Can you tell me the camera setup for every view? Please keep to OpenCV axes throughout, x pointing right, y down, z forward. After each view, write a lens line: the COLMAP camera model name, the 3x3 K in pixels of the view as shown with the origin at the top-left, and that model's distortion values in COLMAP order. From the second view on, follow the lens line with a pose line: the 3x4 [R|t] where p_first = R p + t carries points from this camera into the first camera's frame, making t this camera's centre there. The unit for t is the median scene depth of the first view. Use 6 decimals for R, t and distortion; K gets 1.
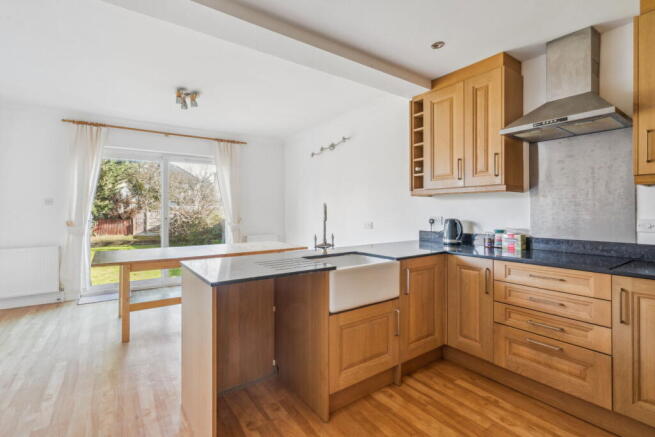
lens RADIAL K [[299.9, 0, 325.3], [0, 299.9, 211.4], [0, 0, 1]] dist [-0.004253, -0.000082]
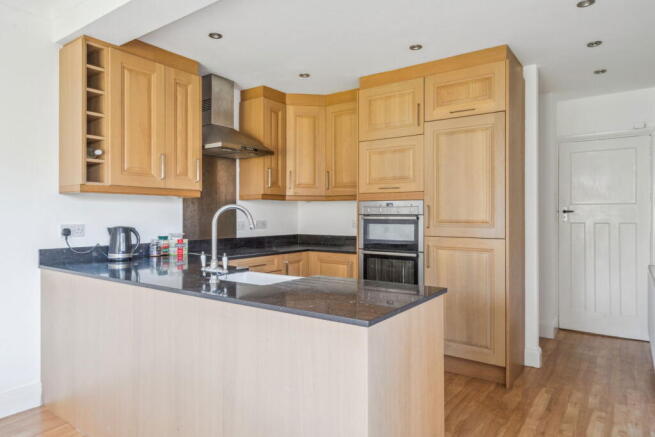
lens RADIAL K [[418.3, 0, 324.6], [0, 418.3, 216.7], [0, 0, 1]] dist [0.007598, -0.001255]
pose [[-0.322173, 0.003645, 0.946674, -0.809051], [0.009196, 0.999957, -0.000720, 0.006597], [-0.946636, 0.008473, -0.322193, 0.941460]]
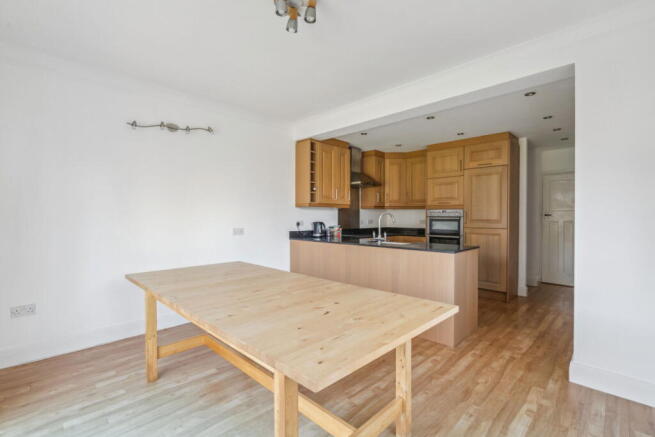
lens RADIAL K [[299.9, 0, 328.7], [0, 299.9, 222.4], [0, 0, 1]] dist [-0.004253, -0.000082]
pose [[-0.179829, -0.010777, 0.983639, -1.323224], [0.005788, 0.999911, 0.012014, 0.010014], [-0.983681, 0.007853, -0.179750, 1.363683]]
